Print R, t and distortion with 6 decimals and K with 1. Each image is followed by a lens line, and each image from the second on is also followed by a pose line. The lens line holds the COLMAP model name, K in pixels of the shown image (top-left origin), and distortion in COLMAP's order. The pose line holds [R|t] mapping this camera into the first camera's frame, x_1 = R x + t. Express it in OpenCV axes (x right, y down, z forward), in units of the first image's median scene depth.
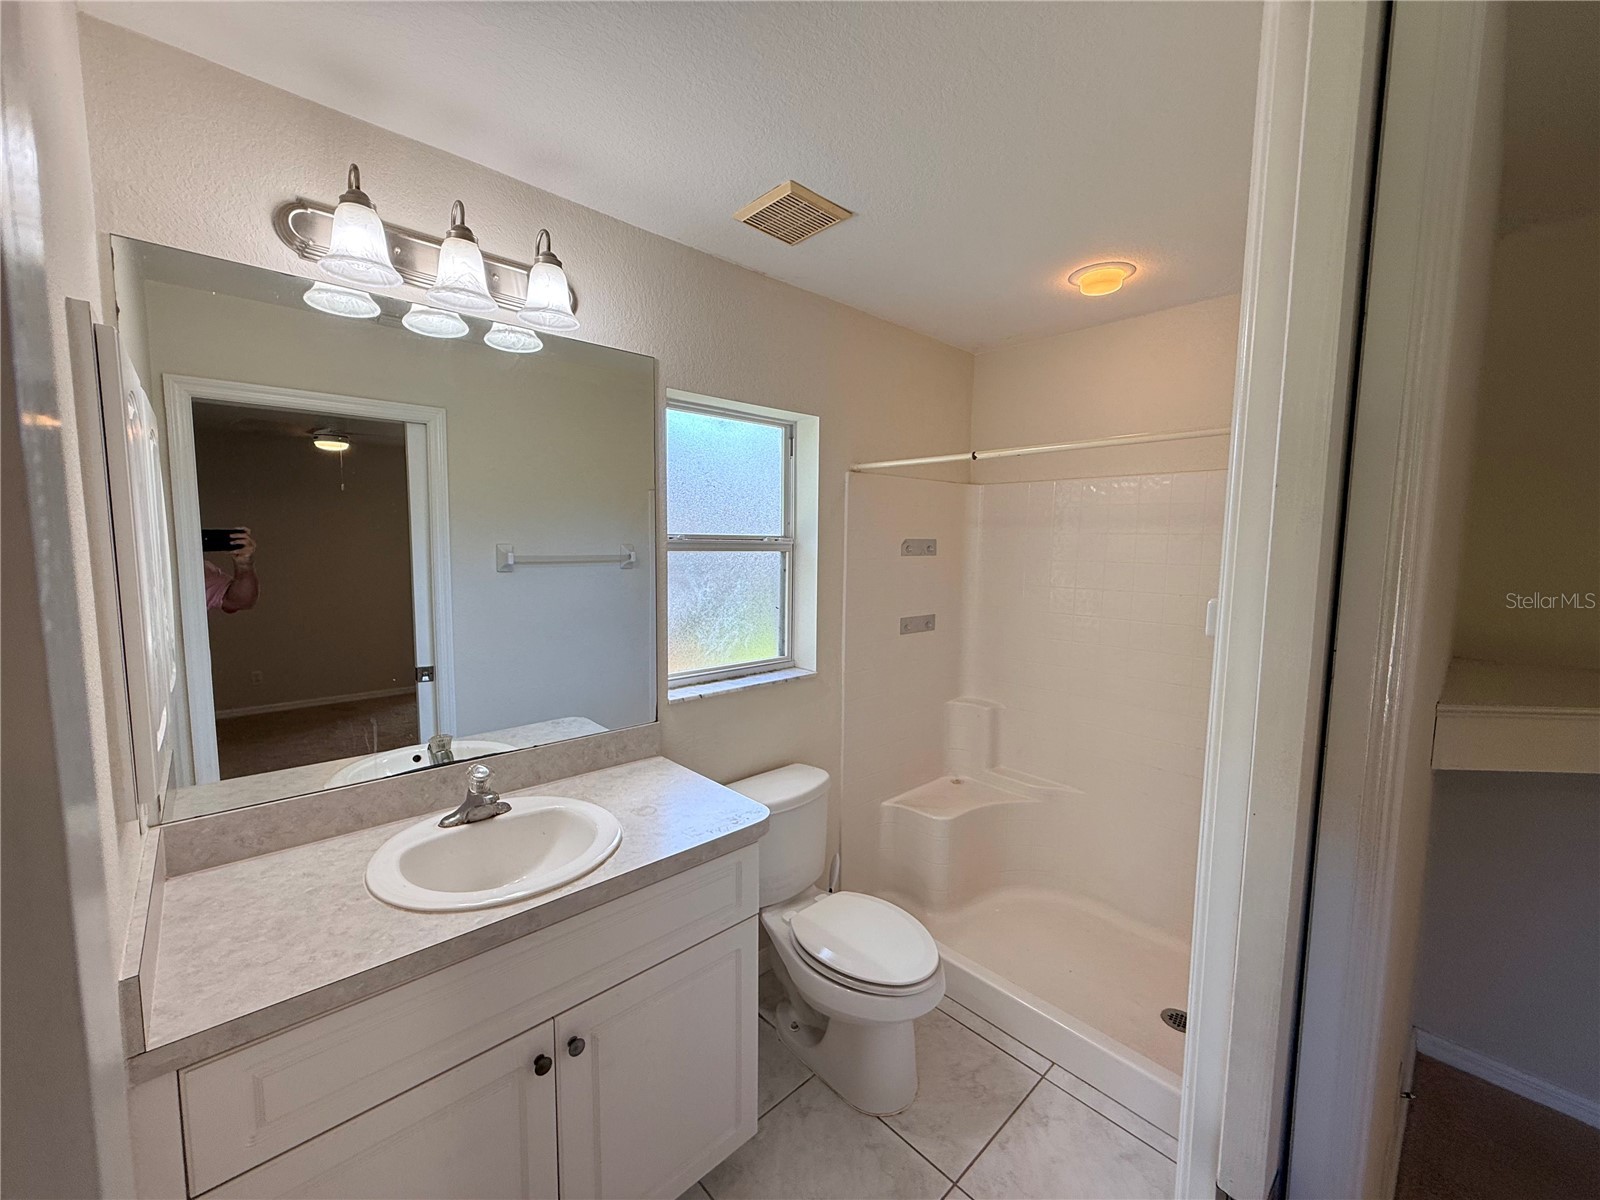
lens RADIAL K [[637.5, 0, 797.4], [0, 637.5, 601.7], [0, 0, 1]] dist [0.001139, -0.000189]
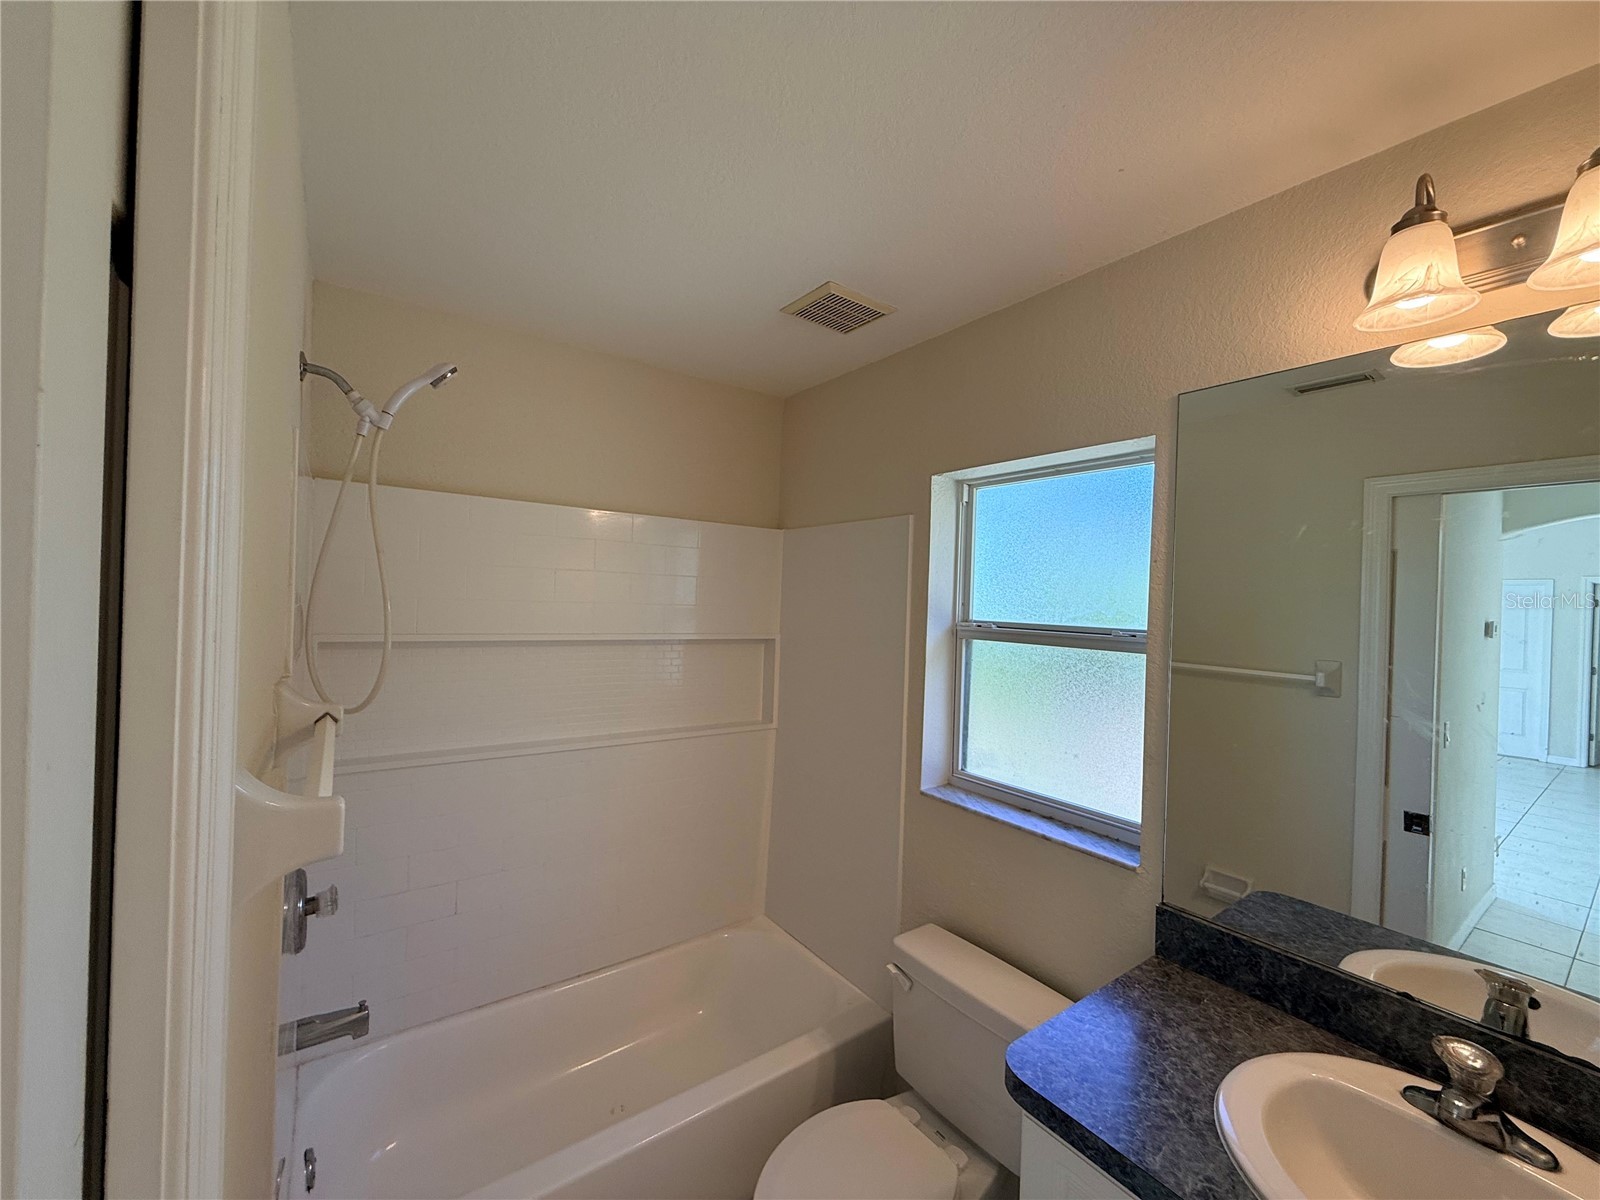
lens RADIAL K [[637.5, 0, 797.4], [0, 637.5, 601.7], [0, 0, 1]] dist [0.001139, -0.000189]
pose [[-0.120606, -0.006712, -0.992678, 0.629932], [-0.118302, 0.992948, 0.007660, -0.096999], [0.985626, 0.118359, -0.120549, 0.757496]]
